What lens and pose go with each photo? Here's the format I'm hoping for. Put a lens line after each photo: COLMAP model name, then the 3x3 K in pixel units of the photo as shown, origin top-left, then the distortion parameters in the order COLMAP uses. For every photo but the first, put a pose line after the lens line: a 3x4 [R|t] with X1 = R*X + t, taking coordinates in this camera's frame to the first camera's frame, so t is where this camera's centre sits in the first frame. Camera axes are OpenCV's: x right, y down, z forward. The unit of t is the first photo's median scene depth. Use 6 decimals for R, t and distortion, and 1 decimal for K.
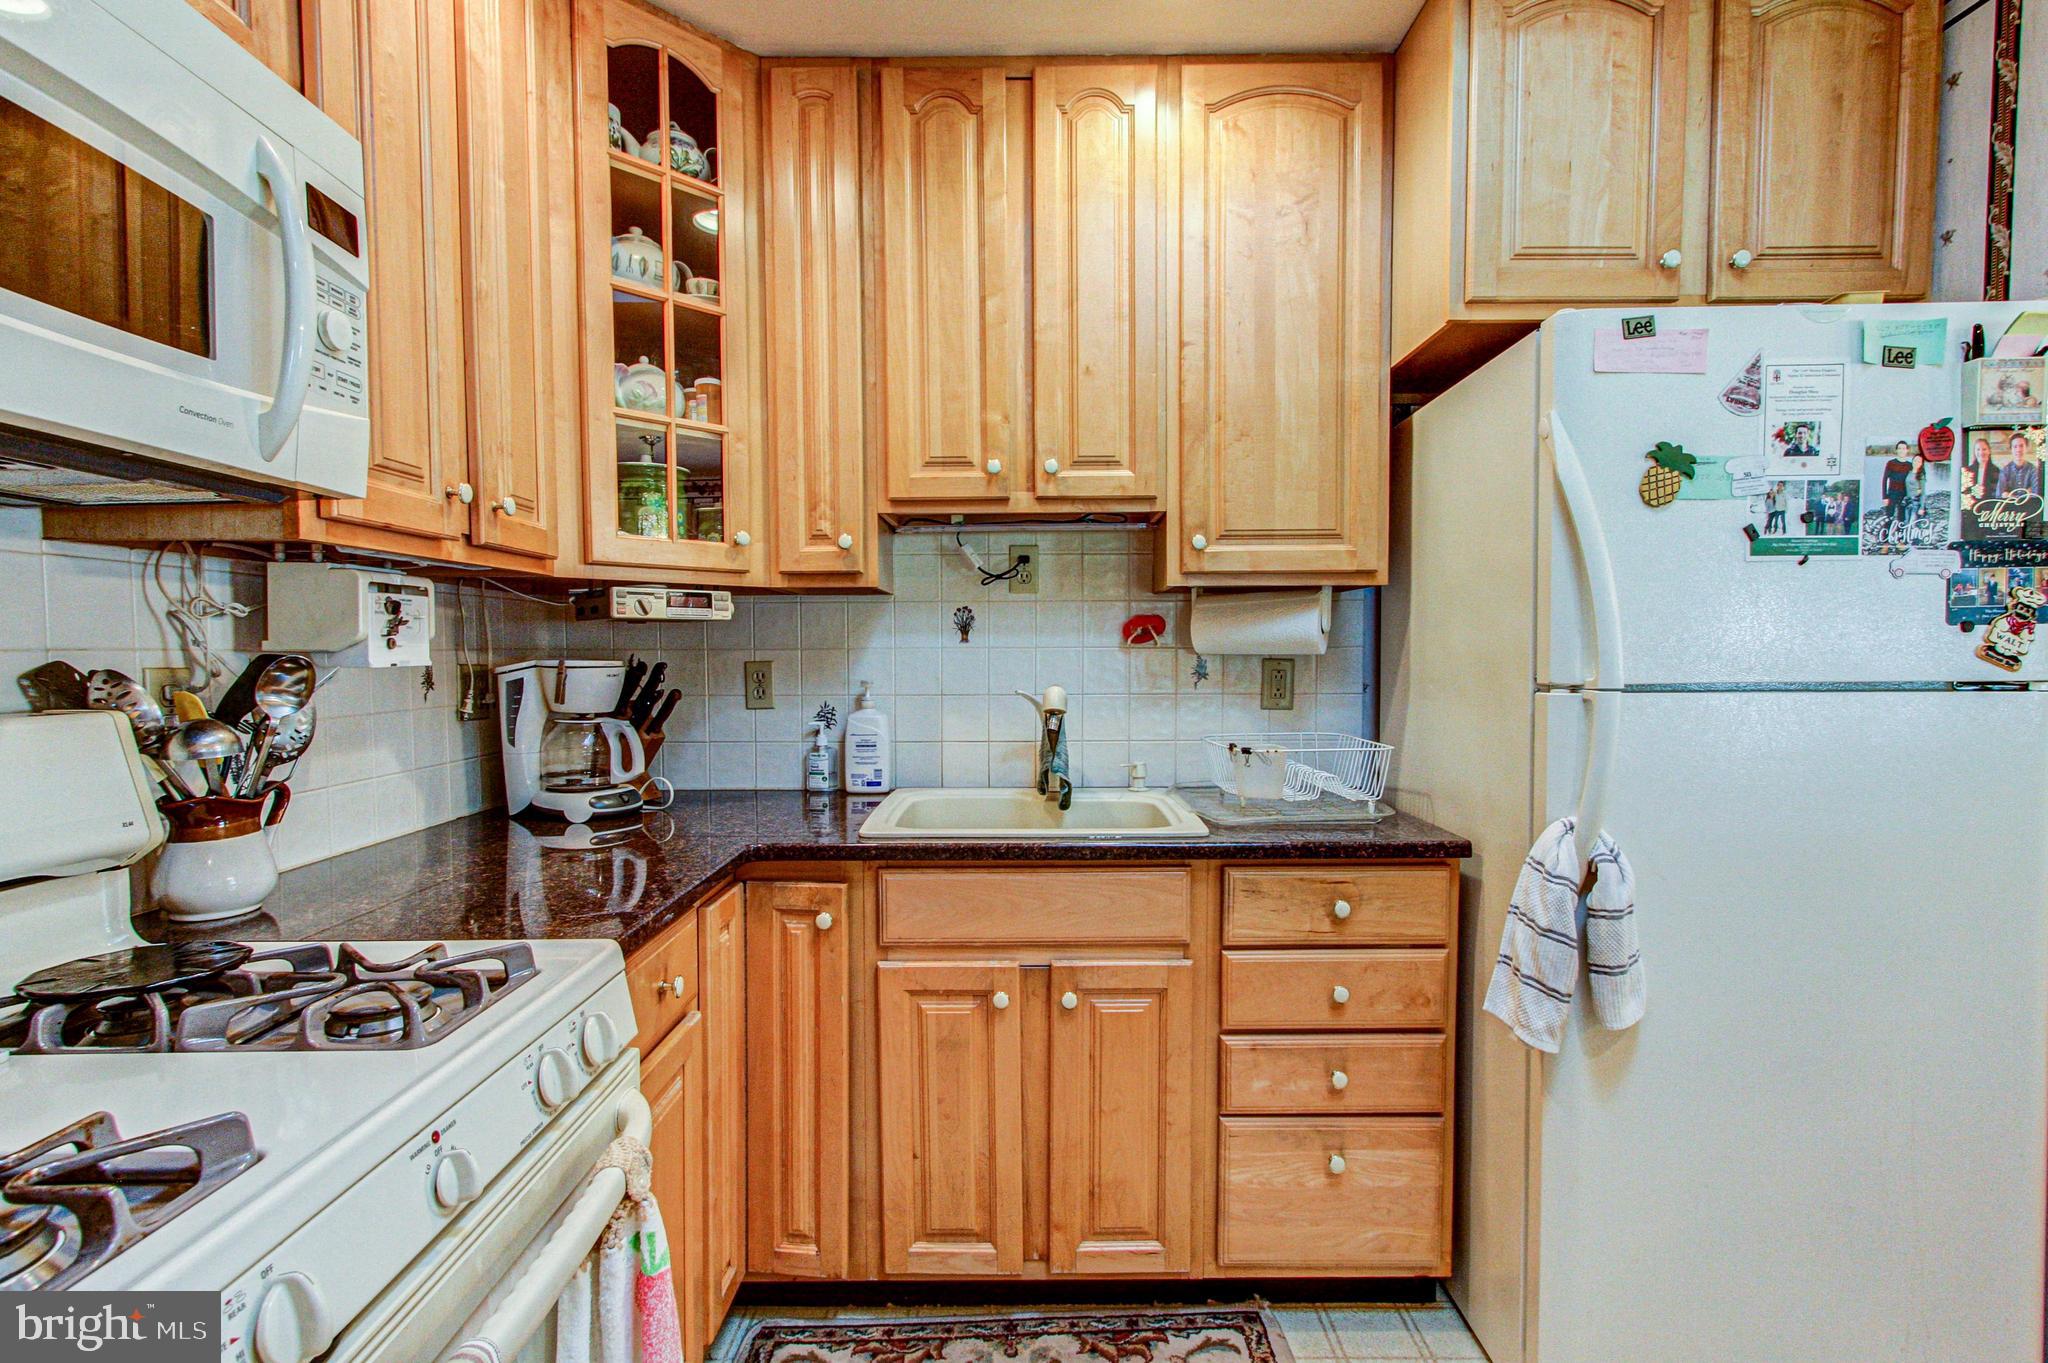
lens RADIAL K [[987.0, 0, 1020.7], [0, 987.0, 689.2], [0, 0, 1]] dist [-0.000688, 0.001087]
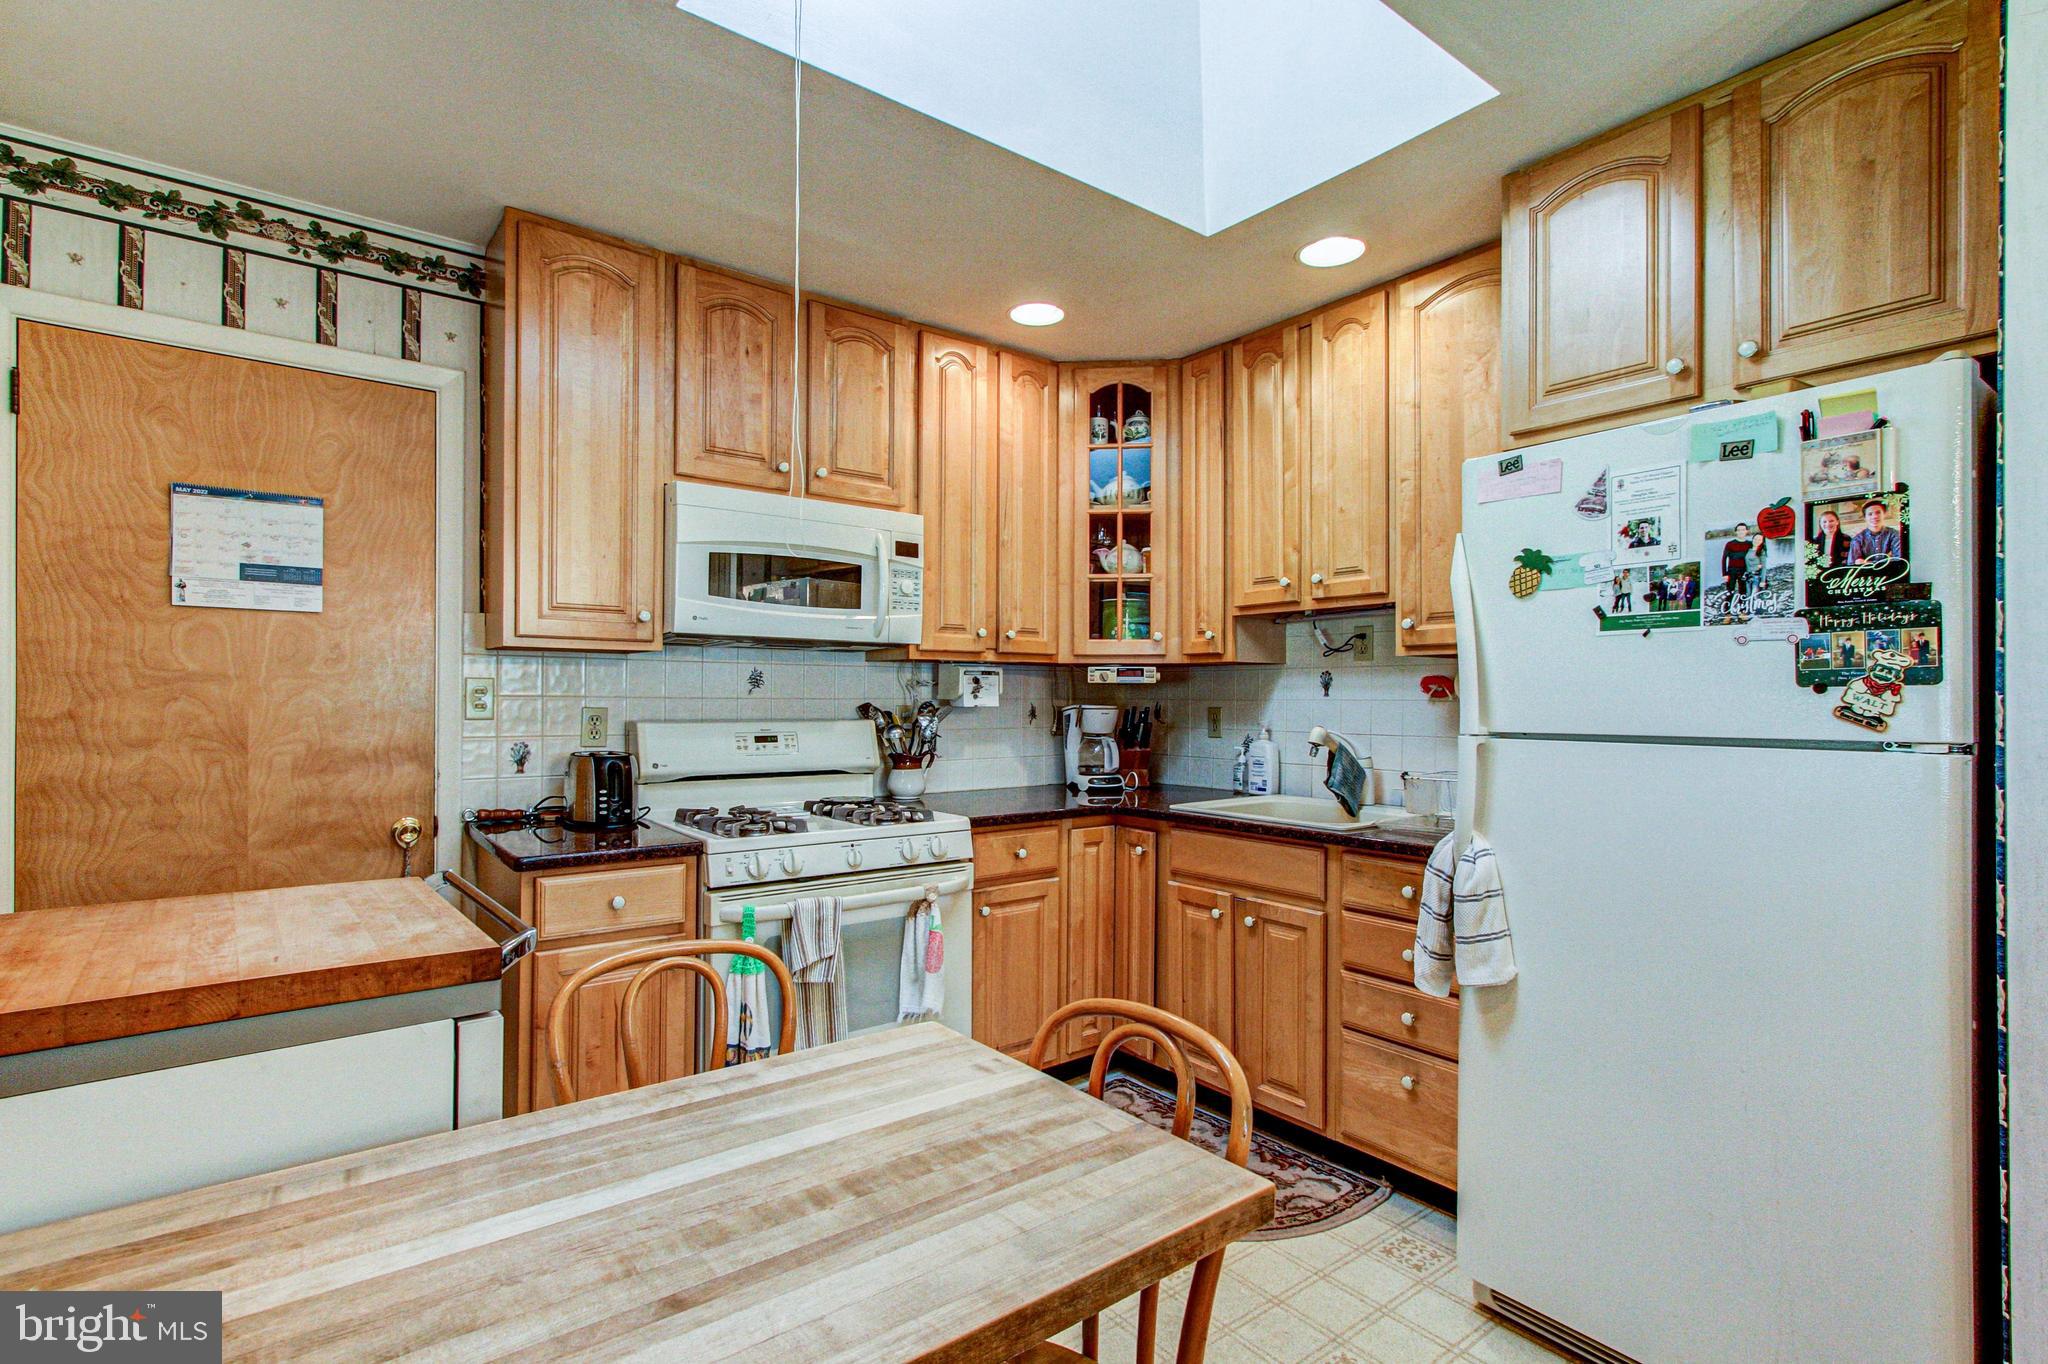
lens RADIAL K [[987.0, 0, 1033.2], [0, 987.0, 686.1], [0, 0, 1]] dist [-0.000688, 0.001087]
pose [[0.609662, -0.003162, -0.792655, 1.286361], [-0.038435, 0.998698, -0.033546, 0.002250], [0.791729, 0.050918, 0.608747, -0.311020]]
